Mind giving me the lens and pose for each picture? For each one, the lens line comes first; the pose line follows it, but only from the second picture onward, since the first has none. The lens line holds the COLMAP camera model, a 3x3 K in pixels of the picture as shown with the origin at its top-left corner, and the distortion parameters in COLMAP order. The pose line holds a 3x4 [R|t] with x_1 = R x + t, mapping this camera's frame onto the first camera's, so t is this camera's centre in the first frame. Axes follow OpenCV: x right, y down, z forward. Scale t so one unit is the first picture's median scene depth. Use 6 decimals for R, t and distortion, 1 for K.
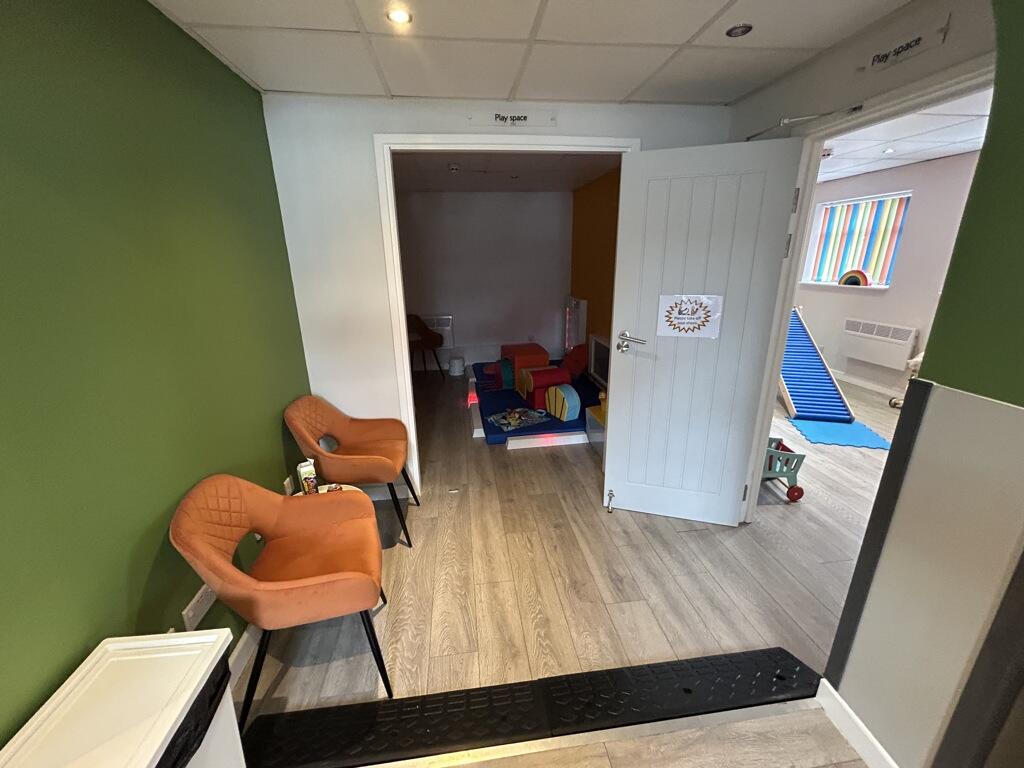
lens RADIAL K [[413.4, 0, 509.1], [0, 413.4, 385.5], [0, 0, 1]] dist [-0.000251, 0.000171]
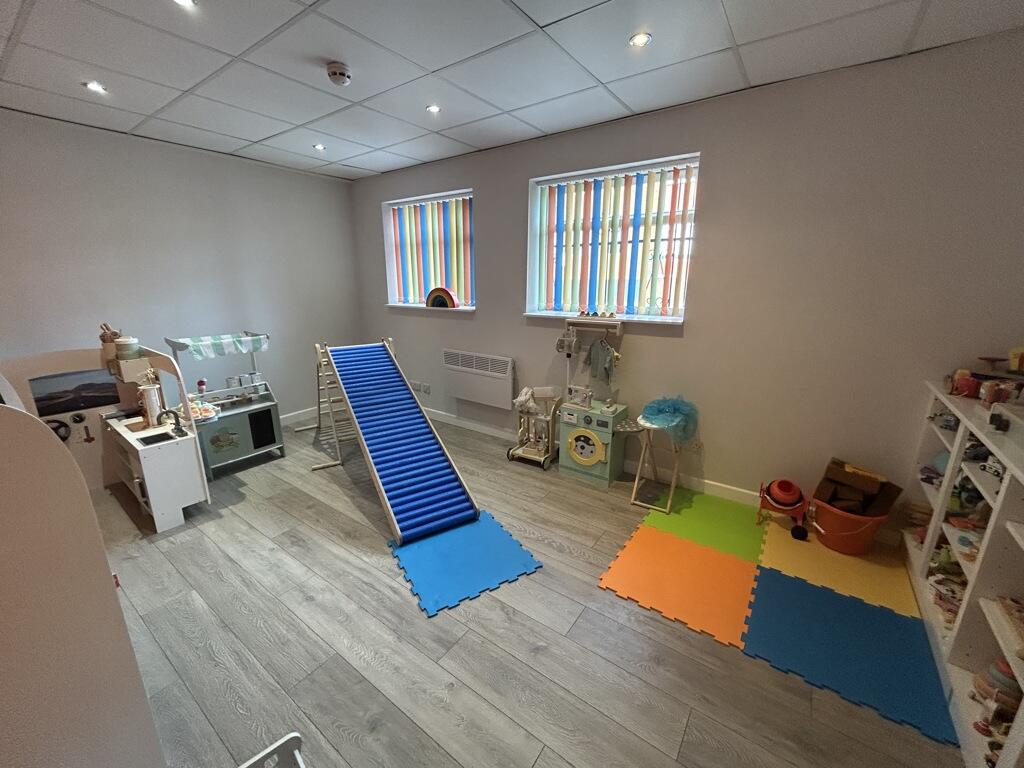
lens RADIAL K [[413.4, 0, 512.6], [0, 413.4, 386.3], [0, 0, 1]] dist [-0.000251, 0.000171]
pose [[0.681567, -0.173075, 0.710994, 0.350258], [0.206827, 0.977572, 0.039700, -0.101234], [-0.701918, 0.119995, 0.702077, 0.381585]]
